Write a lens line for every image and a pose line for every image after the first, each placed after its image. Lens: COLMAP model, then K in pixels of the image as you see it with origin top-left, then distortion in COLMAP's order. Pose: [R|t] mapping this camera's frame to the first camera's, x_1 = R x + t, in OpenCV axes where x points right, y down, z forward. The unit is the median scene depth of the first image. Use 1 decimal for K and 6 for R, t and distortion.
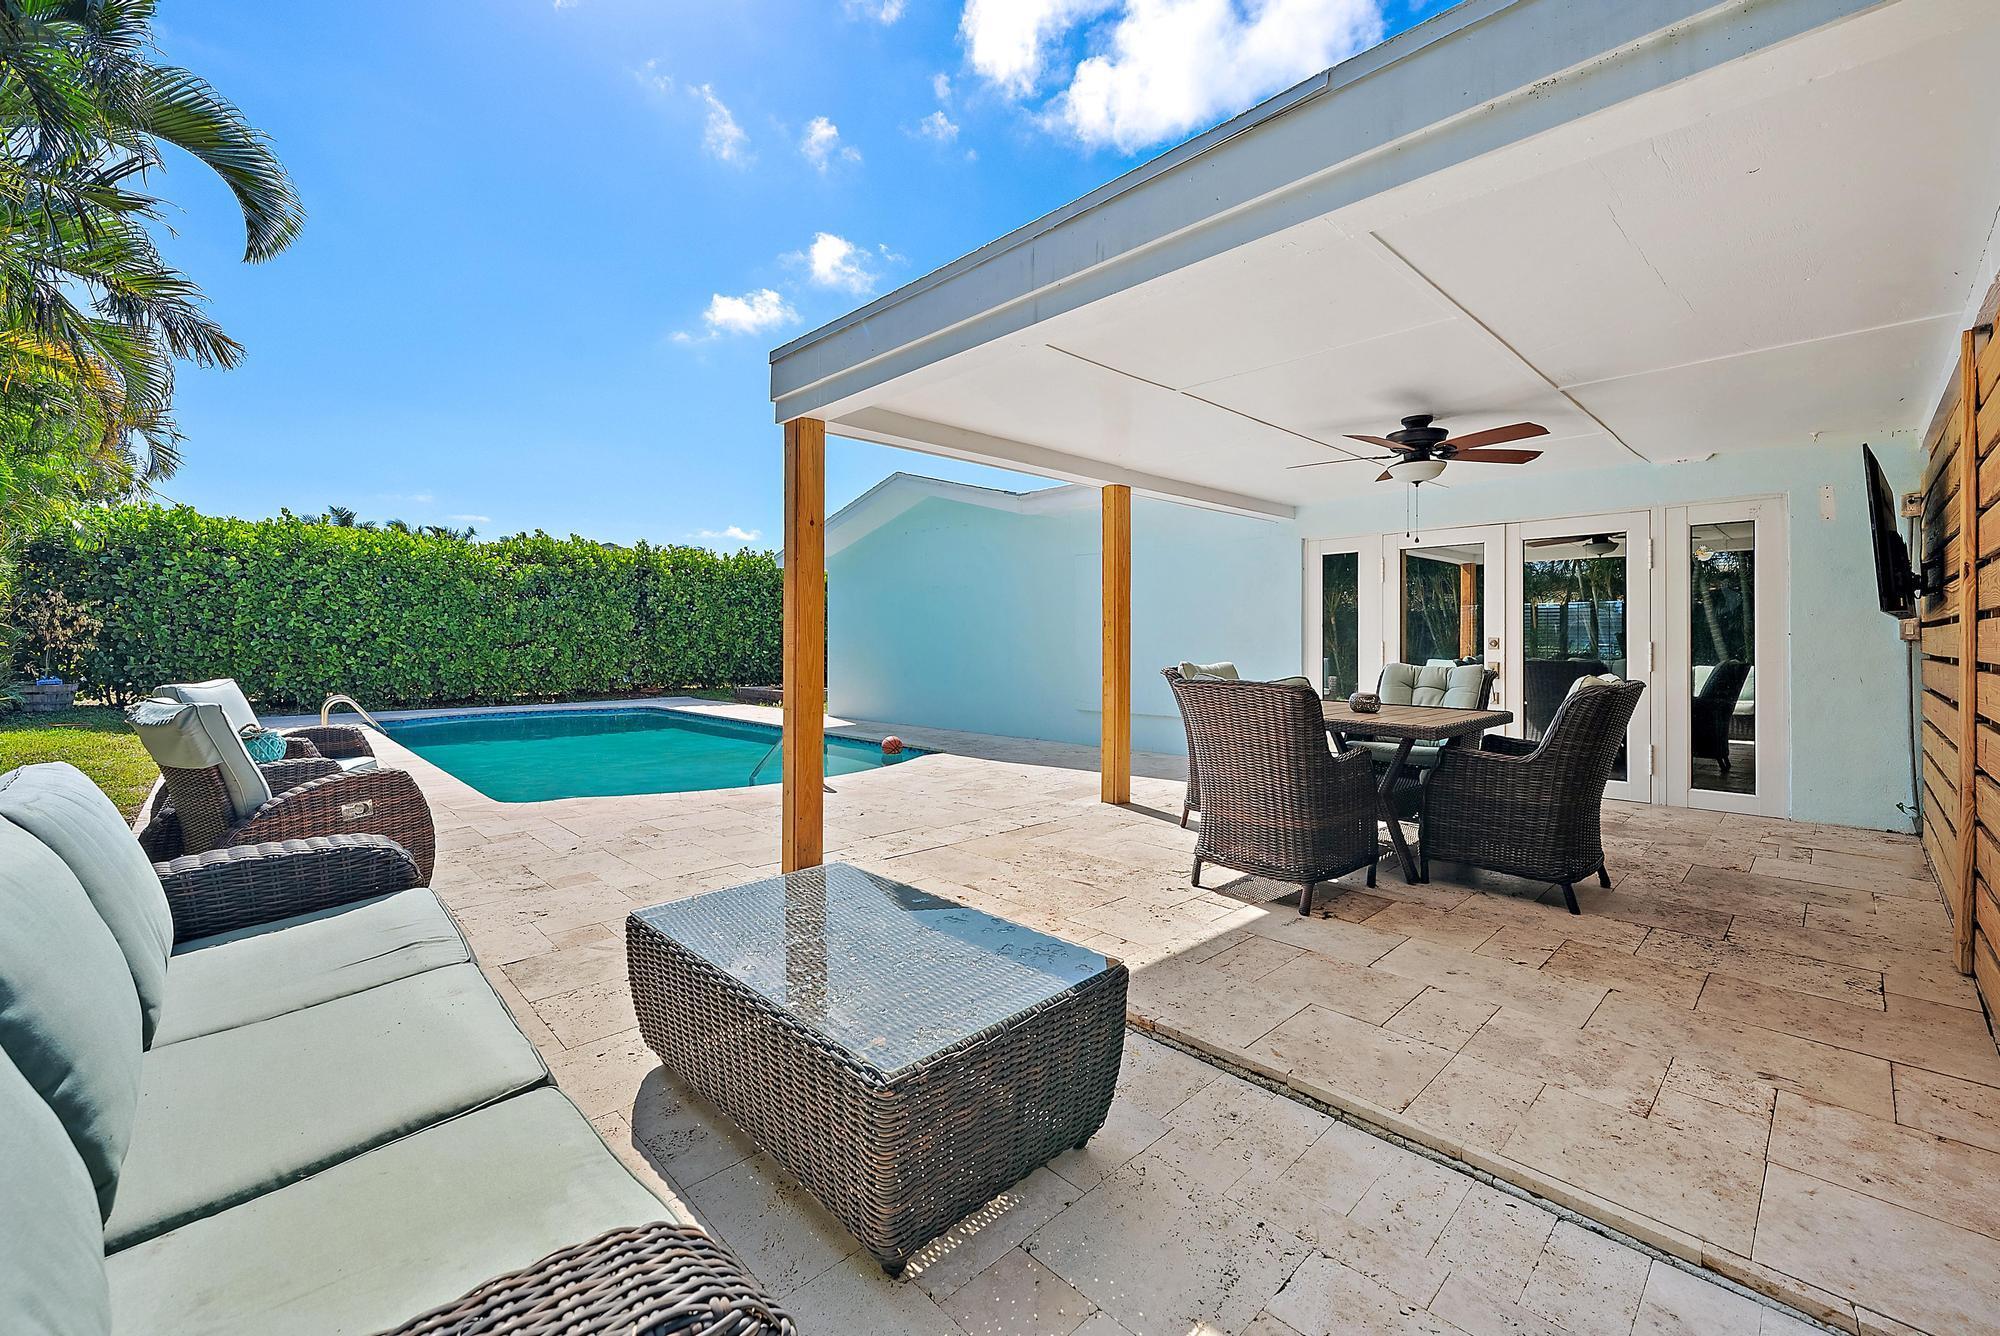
lens RADIAL K [[787.6, 0, 1007.3], [0, 787.6, 641.0], [0, 0, 1]] dist [-0.001913, -0.000100]
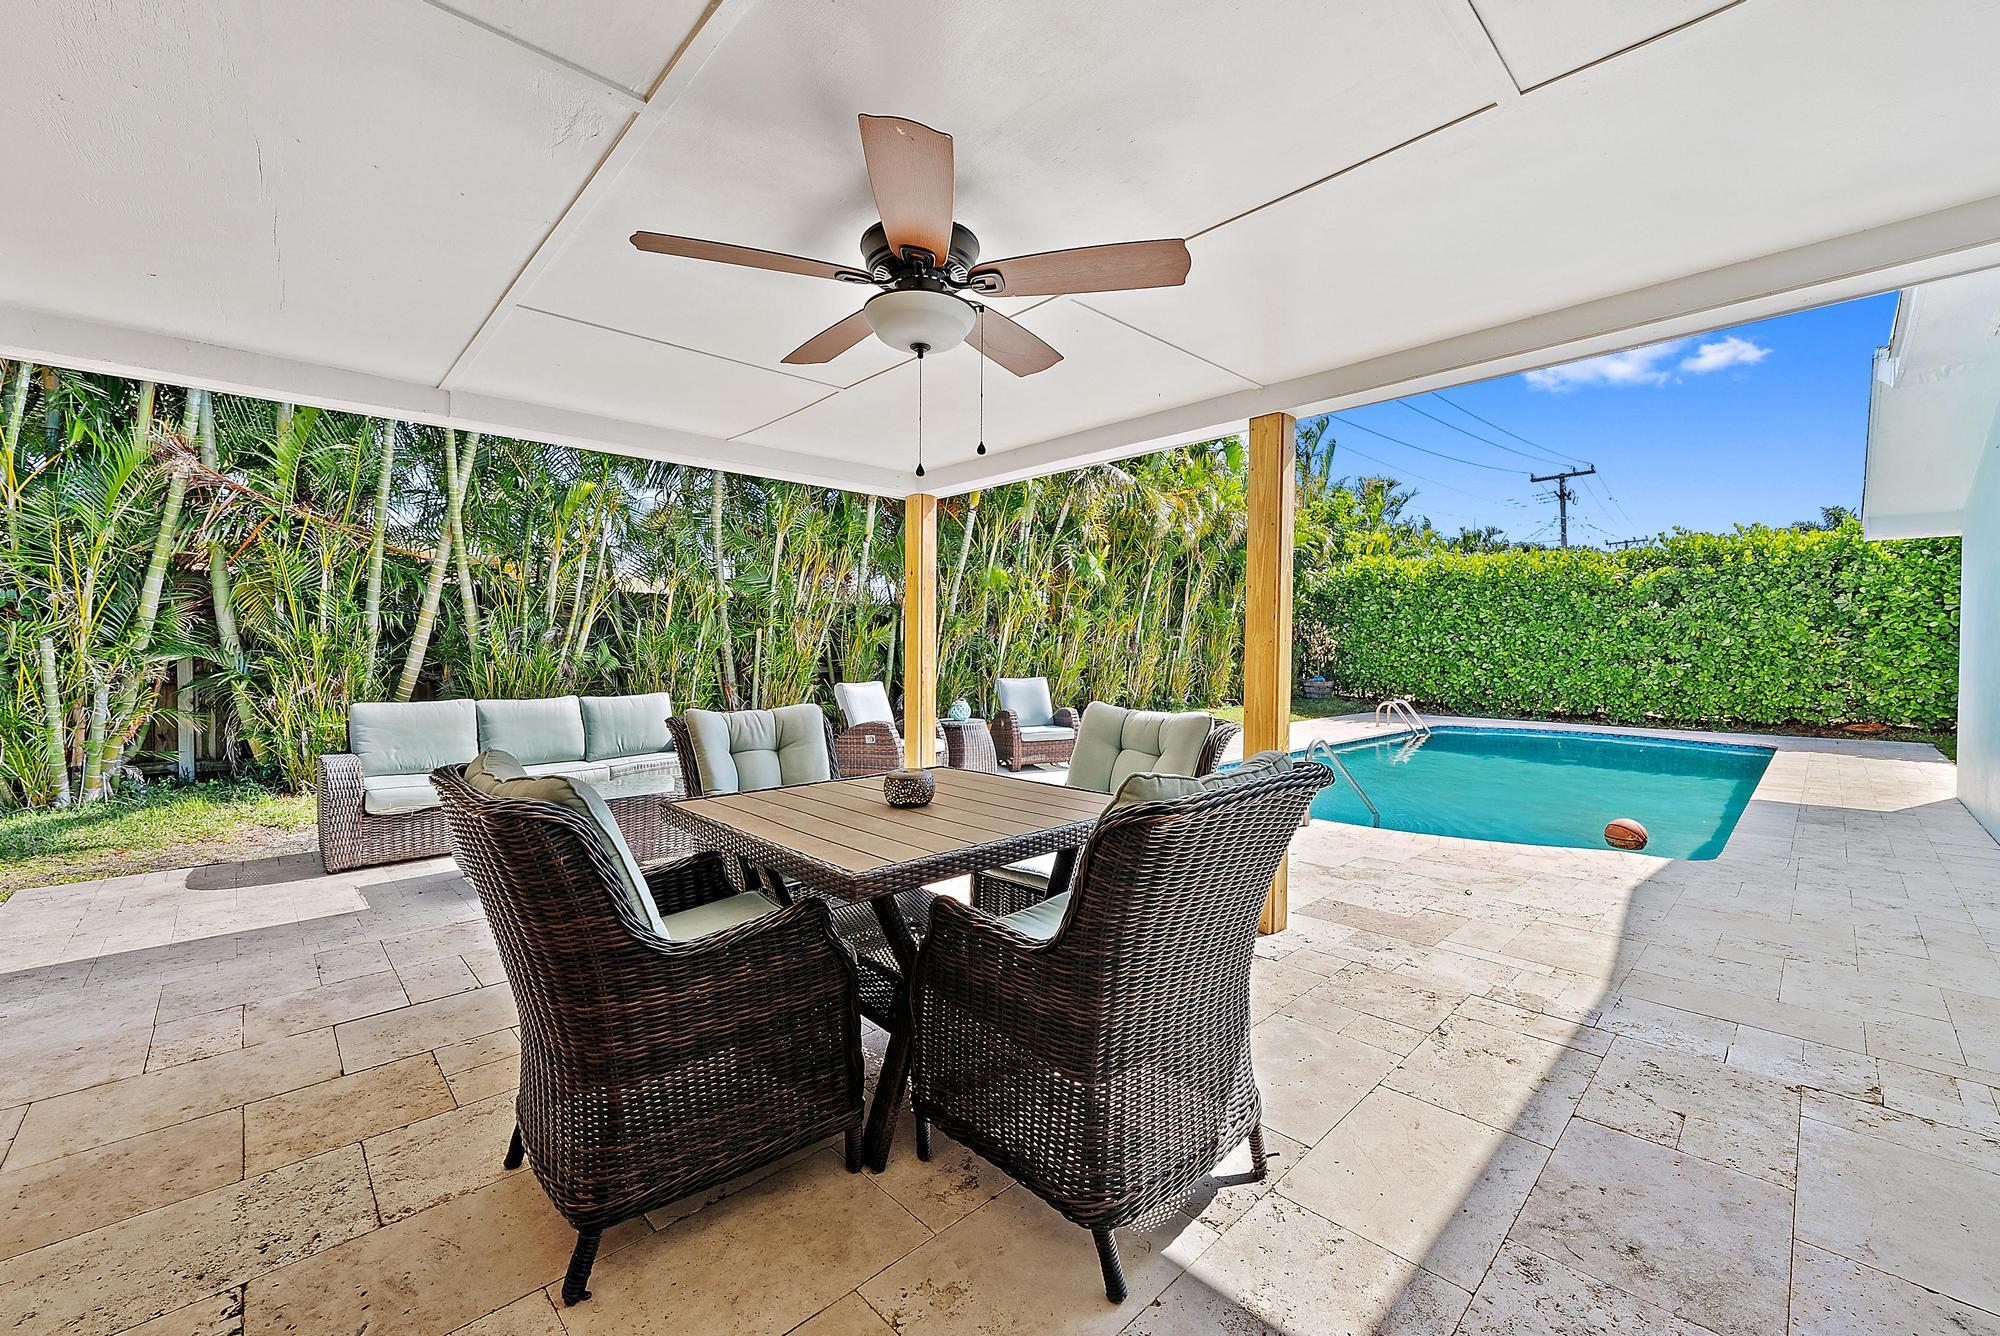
lens RADIAL K [[787.6, 0, 1007.3], [0, 787.6, 641.0], [0, 0, 1]] dist [-0.001913, -0.000100]
pose [[0.021434, -0.010563, -0.999714, 1.588202], [-0.003928, 0.999936, -0.010649, -0.028955], [0.999763, 0.004155, 0.021391, 1.642464]]
